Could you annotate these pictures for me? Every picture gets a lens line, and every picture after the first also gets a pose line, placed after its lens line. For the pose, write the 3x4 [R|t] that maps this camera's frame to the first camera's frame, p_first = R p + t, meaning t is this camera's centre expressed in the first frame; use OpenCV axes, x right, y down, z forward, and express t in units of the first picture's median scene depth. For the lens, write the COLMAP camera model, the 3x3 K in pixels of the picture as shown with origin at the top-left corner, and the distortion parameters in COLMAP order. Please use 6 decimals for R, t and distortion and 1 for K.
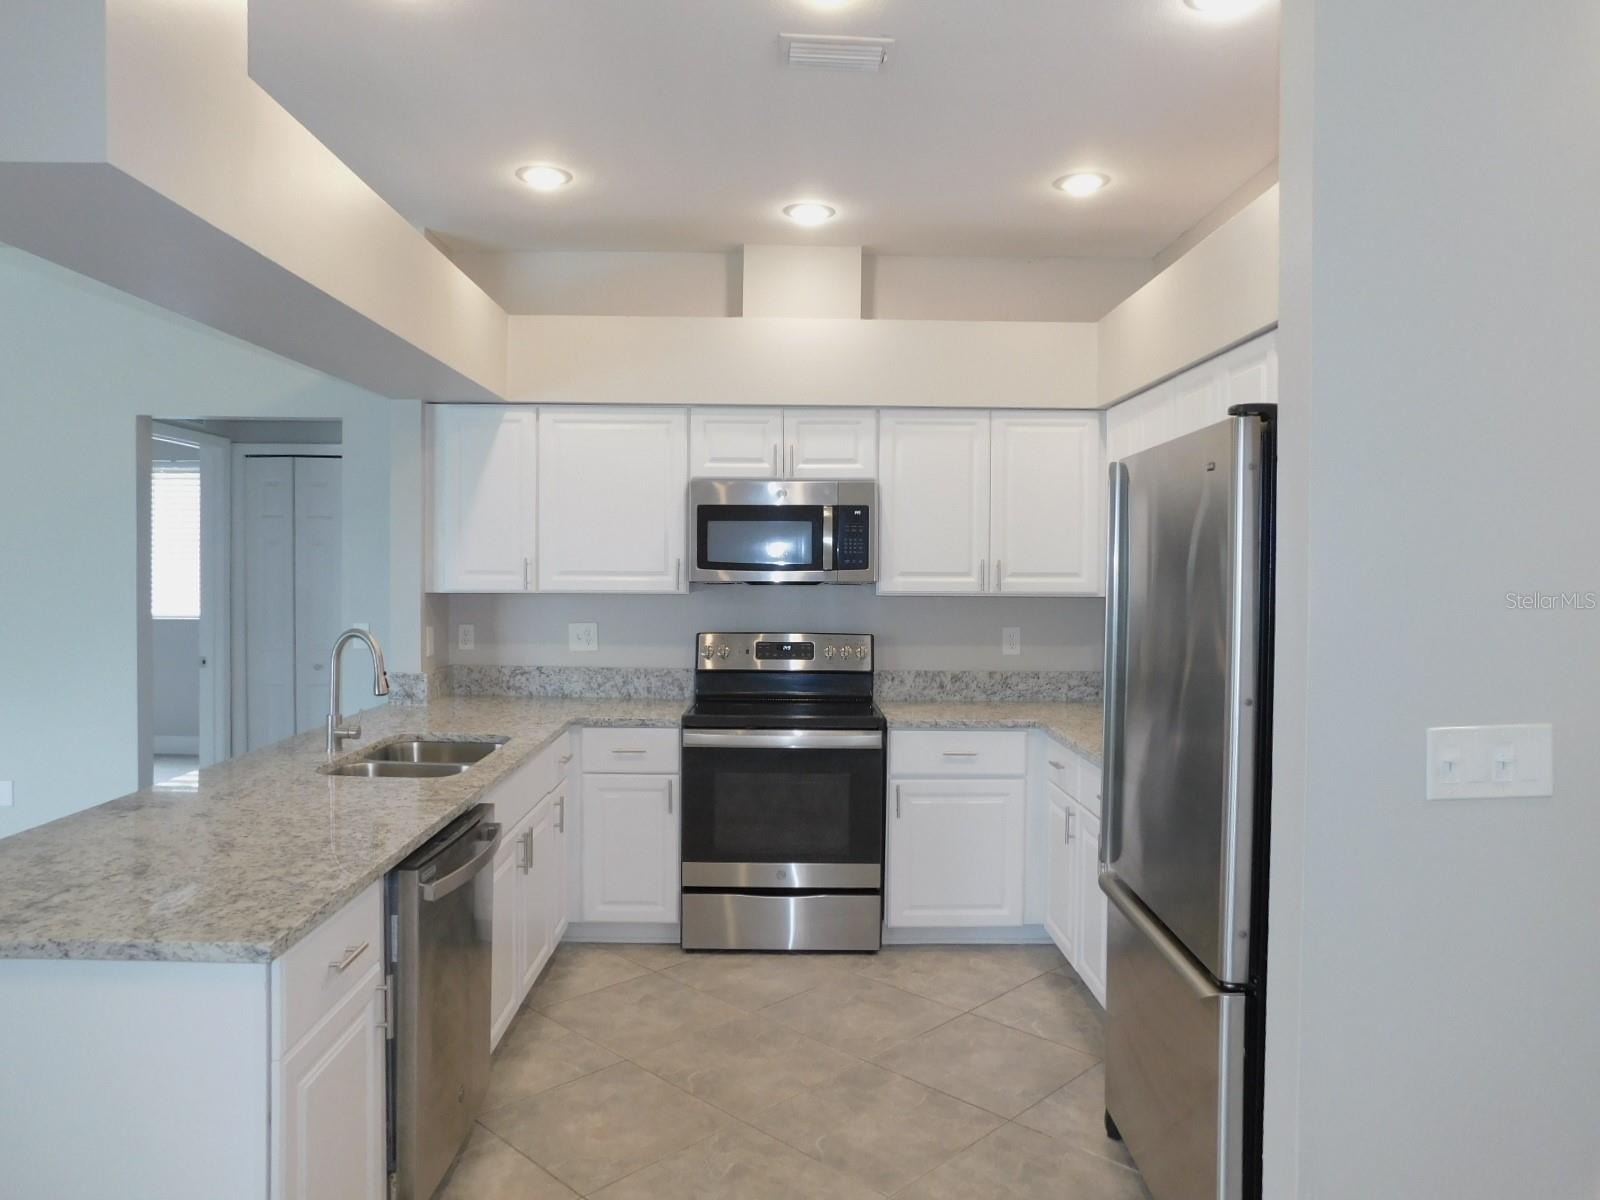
lens RADIAL K [[1115.3, 0, 776.0], [0, 1115.3, 589.0], [0, 0, 1]] dist [-0.102457, 0.074117]
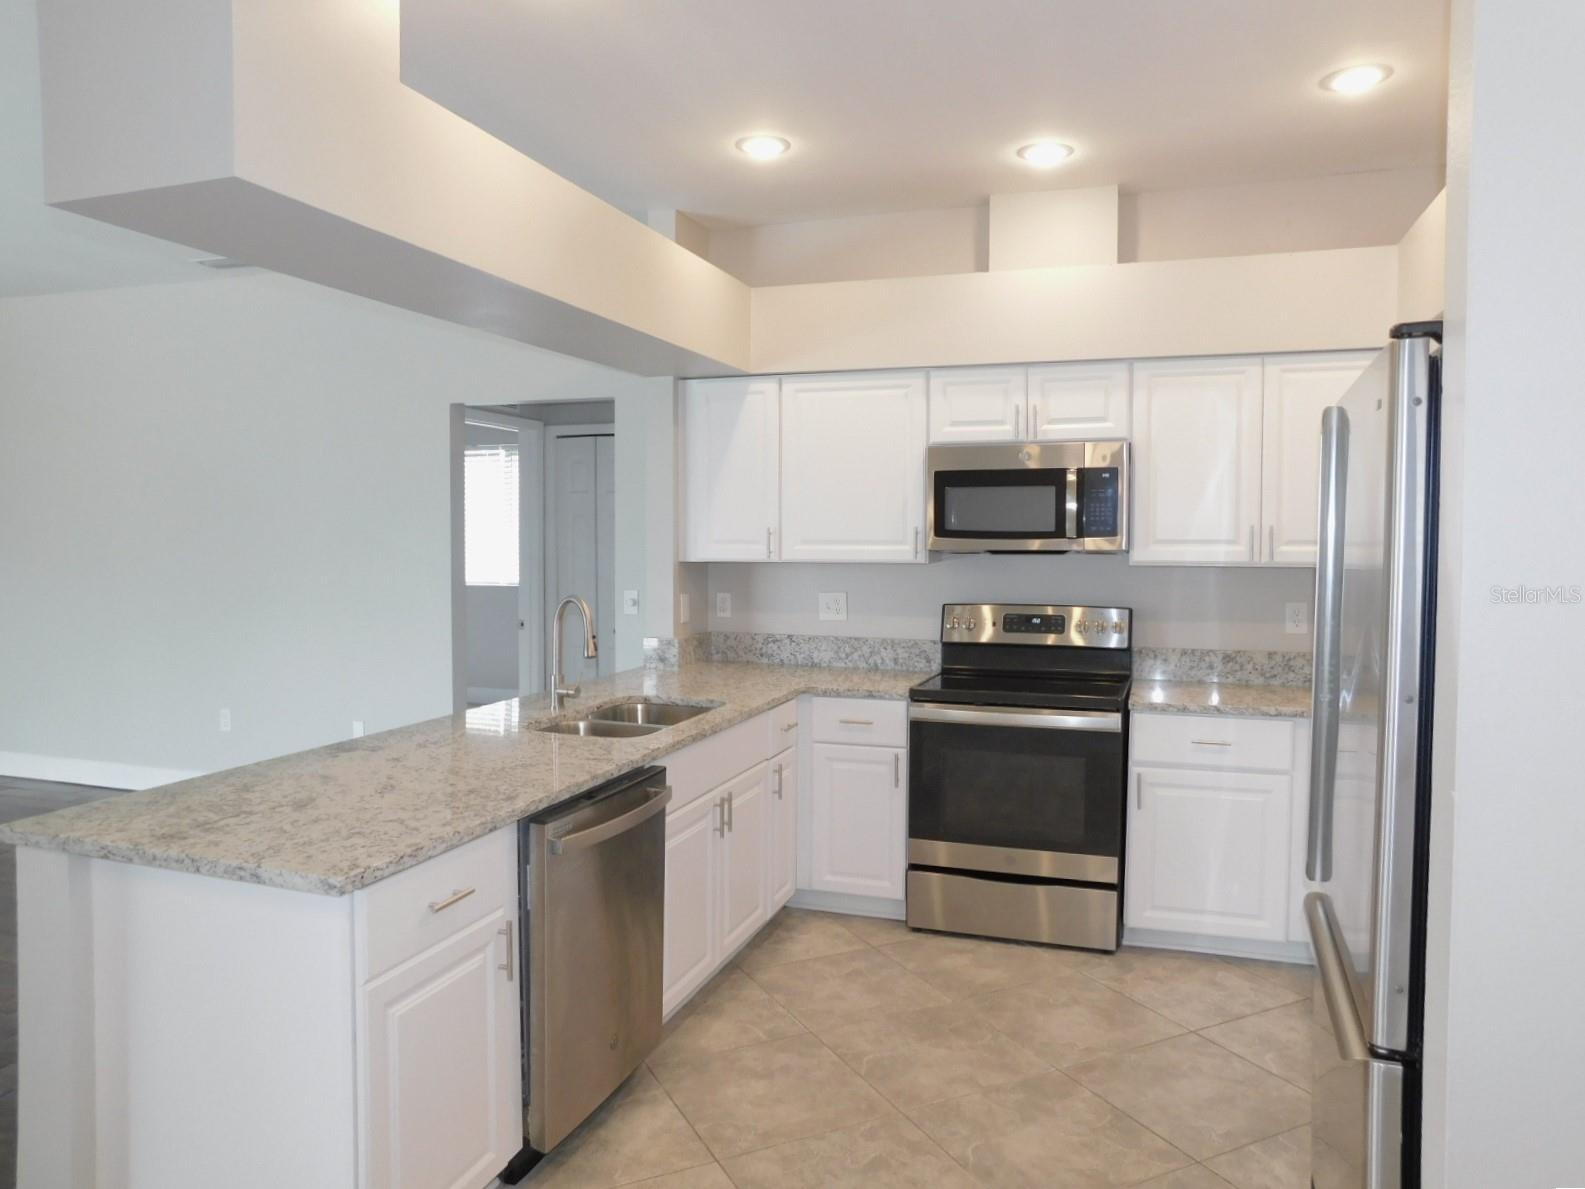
lens RADIAL K [[1104.9, 0, 768.8], [0, 1104.9, 583.6], [0, 0, 1]] dist [-0.102457, 0.074117]
pose [[0.937476, 0.008594, -0.347943, 0.133811], [-0.001423, 0.999781, 0.020860, 0.002508], [0.348047, -0.019061, 0.937283, 0.056724]]
